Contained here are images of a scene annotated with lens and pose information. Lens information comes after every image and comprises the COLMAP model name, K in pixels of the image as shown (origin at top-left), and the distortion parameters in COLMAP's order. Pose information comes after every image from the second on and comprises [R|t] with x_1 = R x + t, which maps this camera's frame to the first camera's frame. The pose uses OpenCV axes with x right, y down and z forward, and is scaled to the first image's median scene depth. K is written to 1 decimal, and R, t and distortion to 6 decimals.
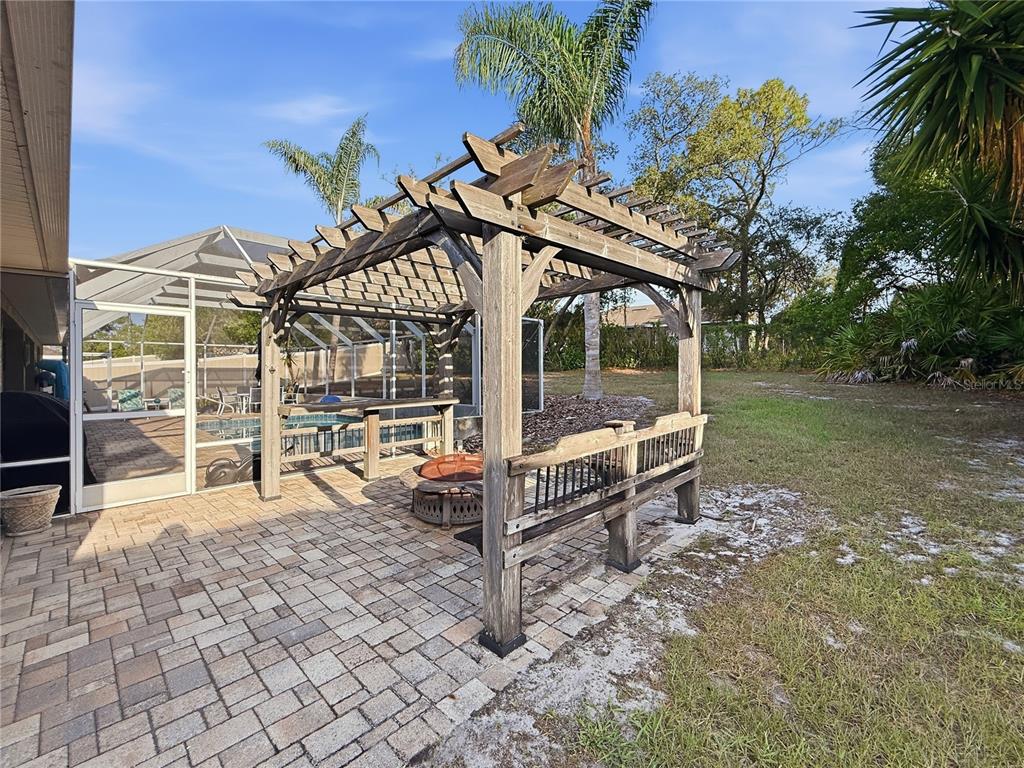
lens RADIAL K [[413.7, 0, 515.9], [0, 413.7, 374.3], [0, 0, 1]] dist [0.002937, 0.000320]
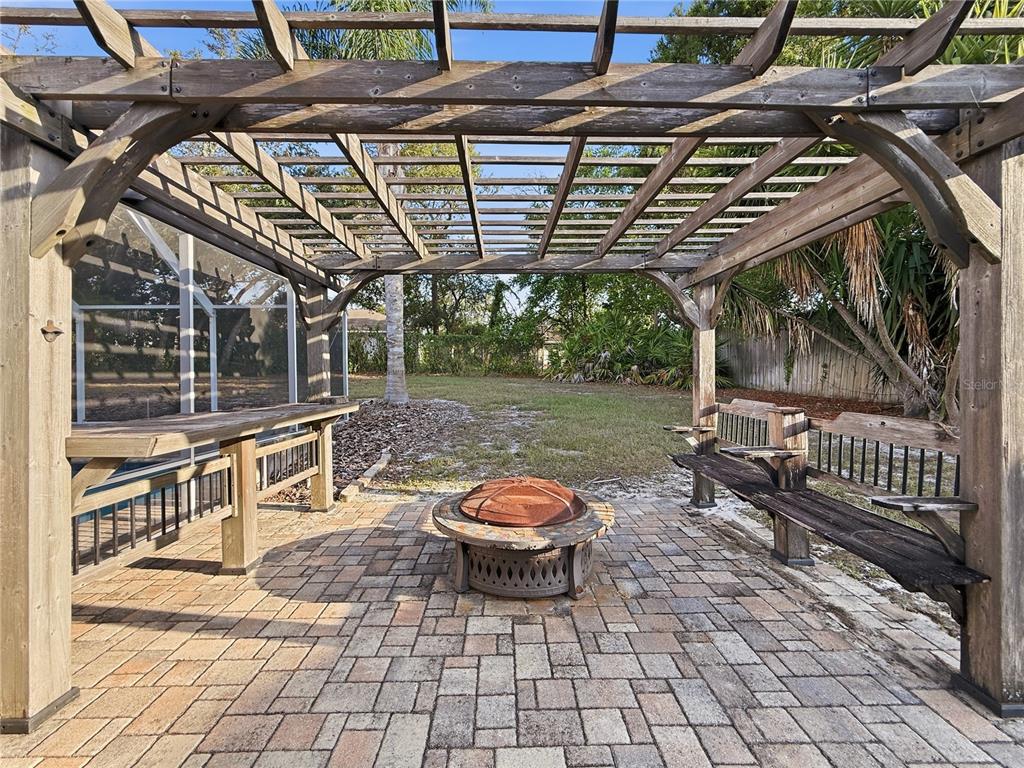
lens RADIAL K [[405.0, 0, 512.0], [0, 405.0, 384.0], [0, 0, 1]] dist [0.001776, 0.000170]
pose [[0.724938, -0.009584, 0.688748, -0.672853], [0.004908, 0.999950, 0.008749, 0.037687], [-0.688797, -0.002962, 0.724948, 0.615383]]
